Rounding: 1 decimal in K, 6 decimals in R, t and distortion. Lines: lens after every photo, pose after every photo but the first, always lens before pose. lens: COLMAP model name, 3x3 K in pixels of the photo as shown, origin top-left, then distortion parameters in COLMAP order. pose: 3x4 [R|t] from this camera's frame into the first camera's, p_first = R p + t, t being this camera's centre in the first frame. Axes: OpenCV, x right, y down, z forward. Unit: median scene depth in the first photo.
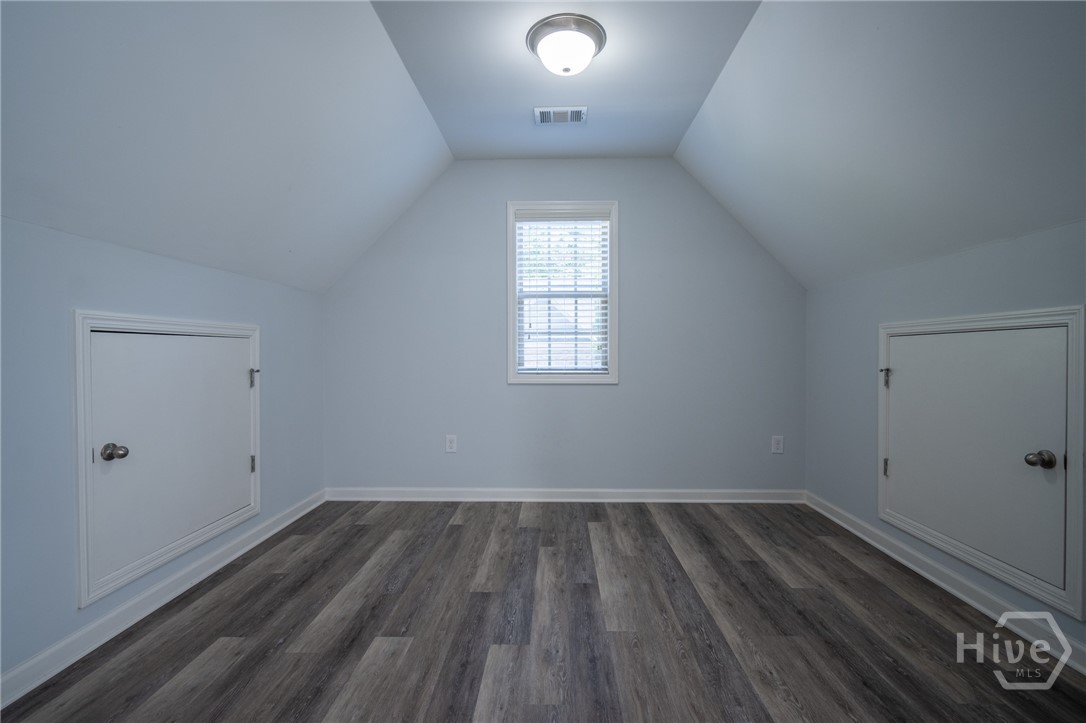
lens RADIAL K [[502.3, 0, 547.8], [0, 502.3, 361.8], [0, 0, 1]] dist [0.036249, 0.000170]
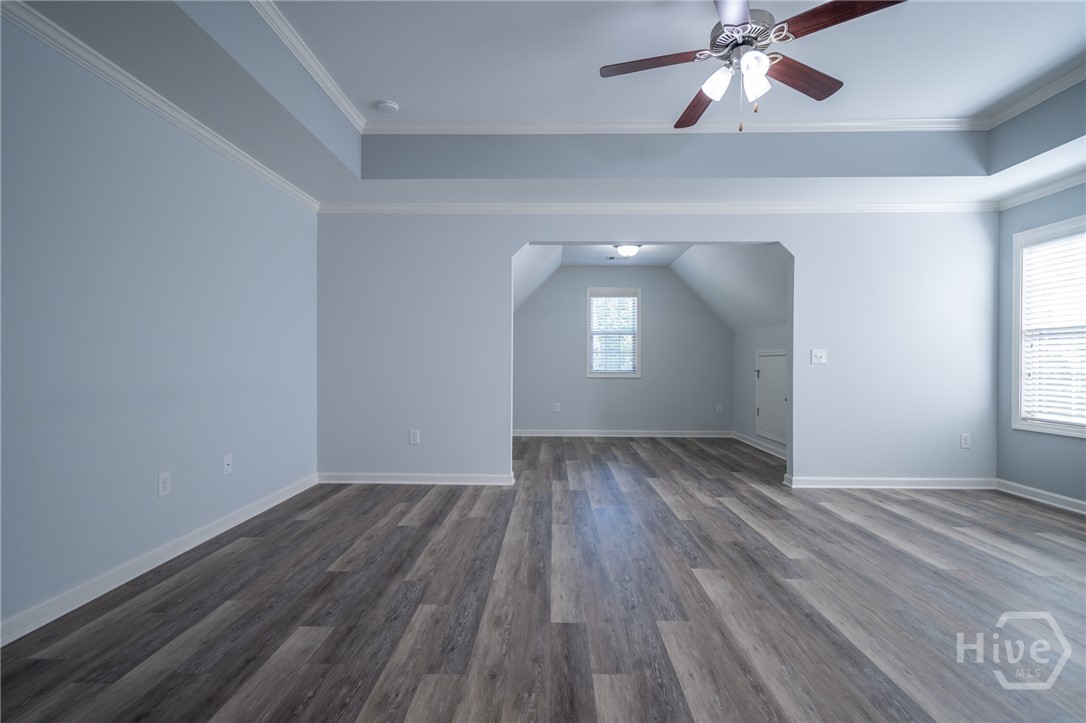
lens RADIAL K [[484.8, 0, 545.3], [0, 484.8, 360.7], [0, 0, 1]] dist [0.008270, -0.004551]
pose [[0.999975, 0.006574, 0.002726, -0.246525], [-0.006524, 0.999816, -0.018020, 0.011992], [-0.002844, 0.018002, 0.999834, -0.932192]]
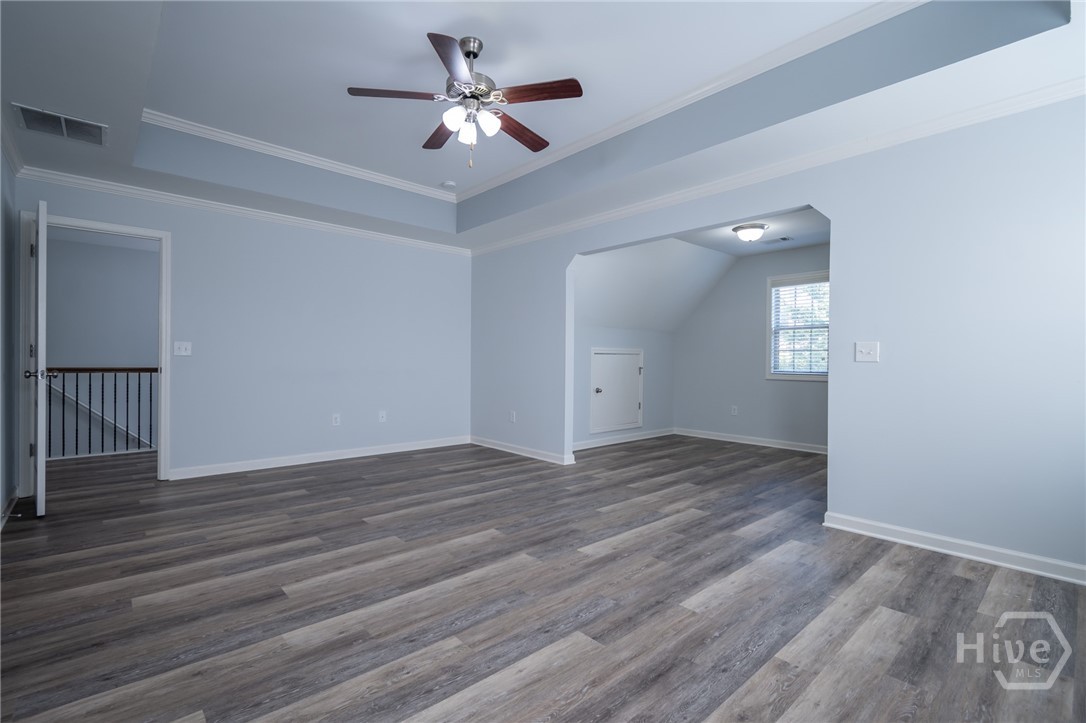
lens RADIAL K [[493.4, 0, 544.6], [0, 493.4, 360.0], [0, 0, 1]] dist [0.002445, -0.001371]
pose [[0.689511, 0.008252, -0.724228, 0.640081], [-0.023388, 0.999667, -0.010876, 0.012991], [0.723897, 0.024438, 0.689475, -0.759137]]
